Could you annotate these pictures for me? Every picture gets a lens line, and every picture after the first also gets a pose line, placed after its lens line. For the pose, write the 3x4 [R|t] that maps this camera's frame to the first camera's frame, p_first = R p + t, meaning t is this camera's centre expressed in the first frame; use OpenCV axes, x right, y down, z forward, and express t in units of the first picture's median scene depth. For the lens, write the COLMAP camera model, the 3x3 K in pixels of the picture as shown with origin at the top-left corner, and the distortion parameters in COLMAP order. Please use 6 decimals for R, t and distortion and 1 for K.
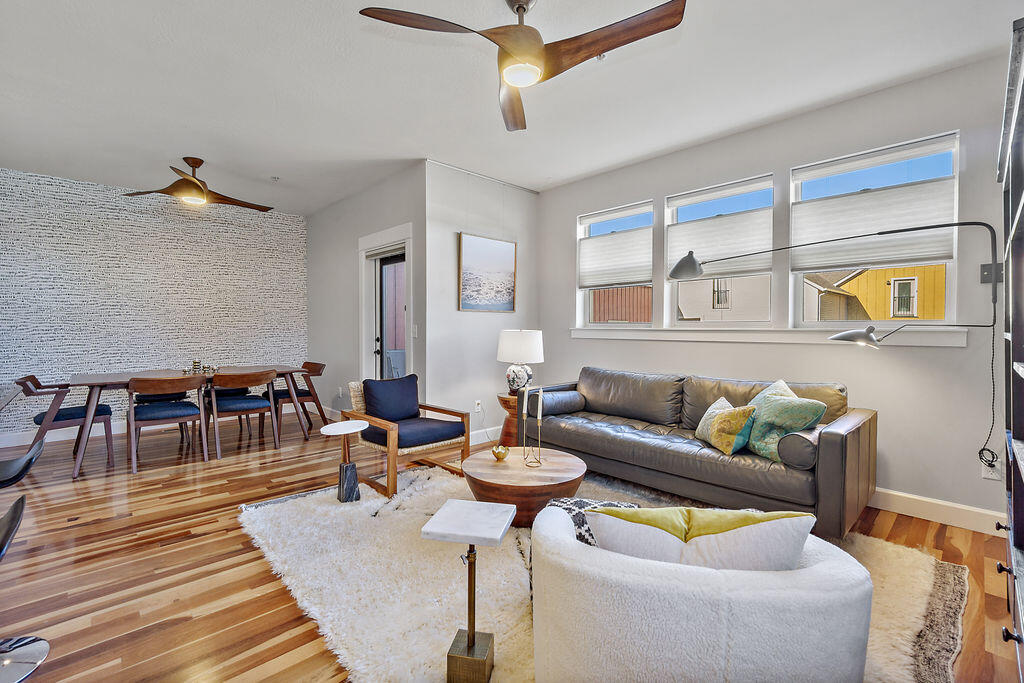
lens RADIAL K [[456.0, 0, 507.8], [0, 456.0, 335.1], [0, 0, 1]] dist [-0.001941, -0.000106]
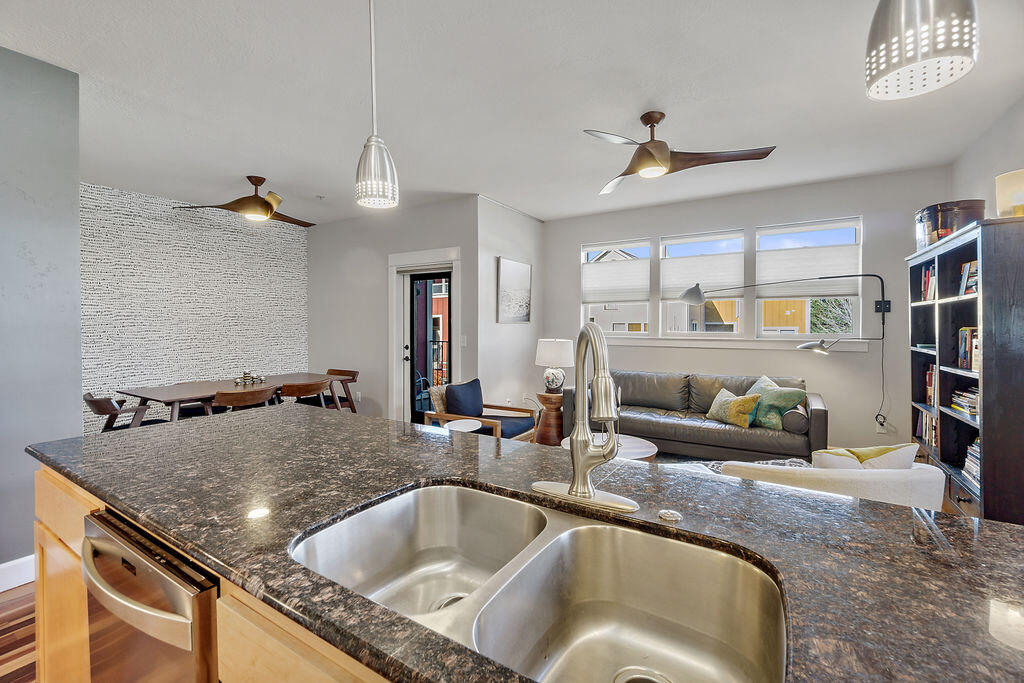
lens RADIAL K [[446.6, 0, 507.8], [0, 446.6, 328.0], [0, 0, 1]] dist [-0.000889, -0.000170]
pose [[0.966892, -0.003650, 0.255159, -0.400041], [0.005382, 0.999967, -0.006088, -0.035664], [-0.255128, 0.007260, 0.966880, -0.127170]]
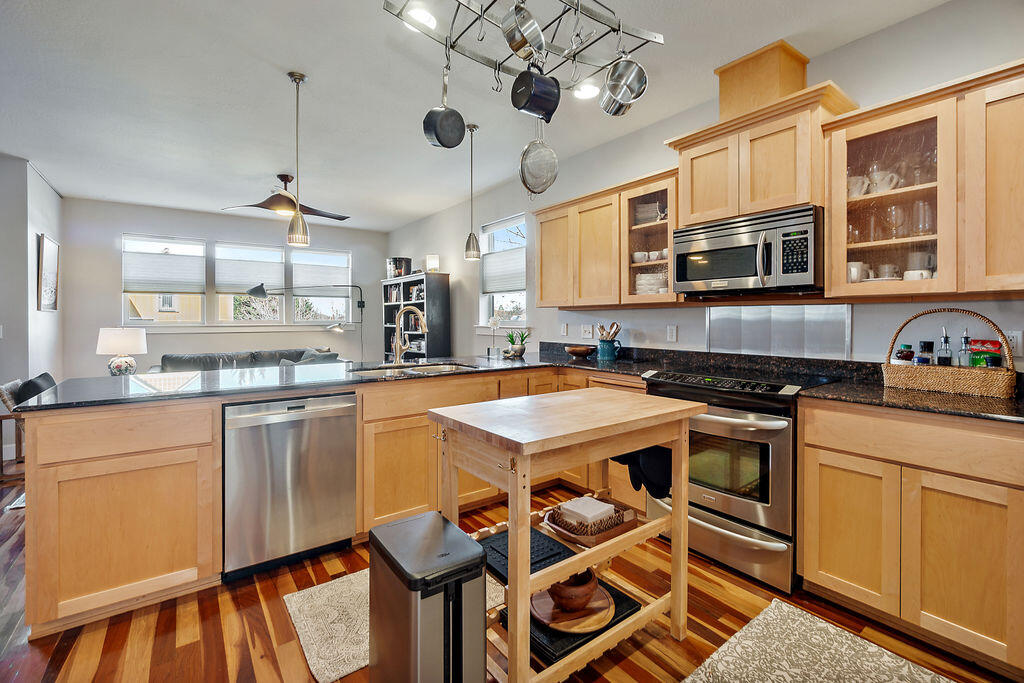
lens RADIAL K [[446.6, 0, 507.8], [0, 446.6, 328.0], [0, 0, 1]] dist [-0.000889, -0.000170]
pose [[0.115913, -0.021221, 0.993033, -1.044257], [0.020041, 0.999618, 0.019023, -0.013453], [-0.993057, 0.017696, 0.116294, -0.164544]]
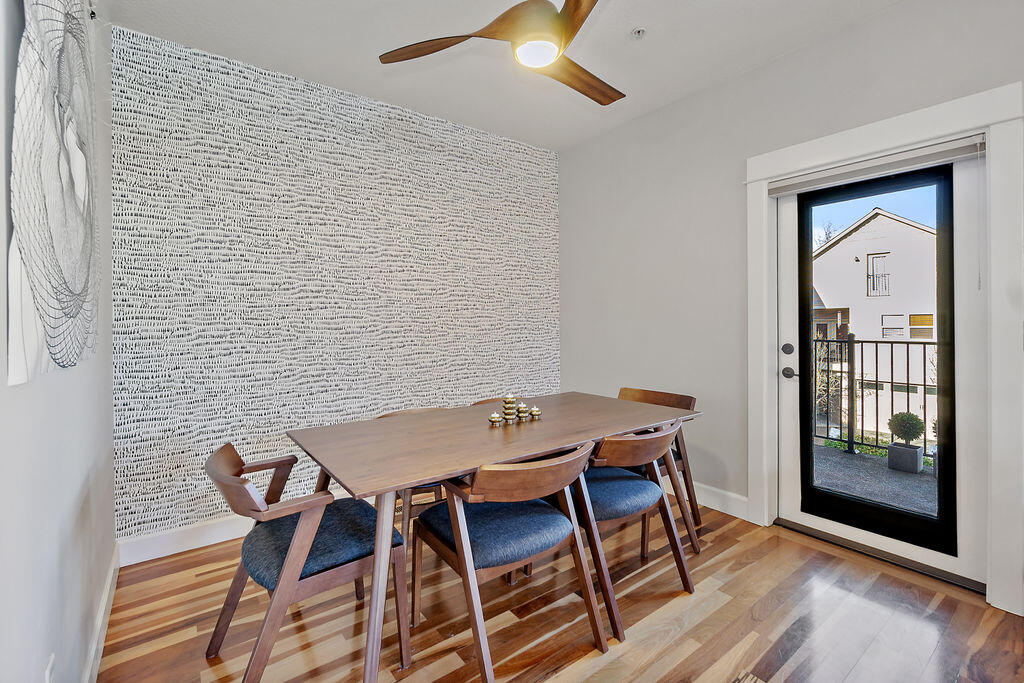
lens RADIAL K [[455.0, 0, 507.2], [0, 455.0, 321.4], [0, 0, 1]] dist [-0.000633, 0.000060]
pose [[0.994055, -0.009572, -0.108455, -0.677441], [0.007783, 0.999827, -0.016912, -0.019134], [0.108598, 0.015967, 0.993957, 0.548230]]
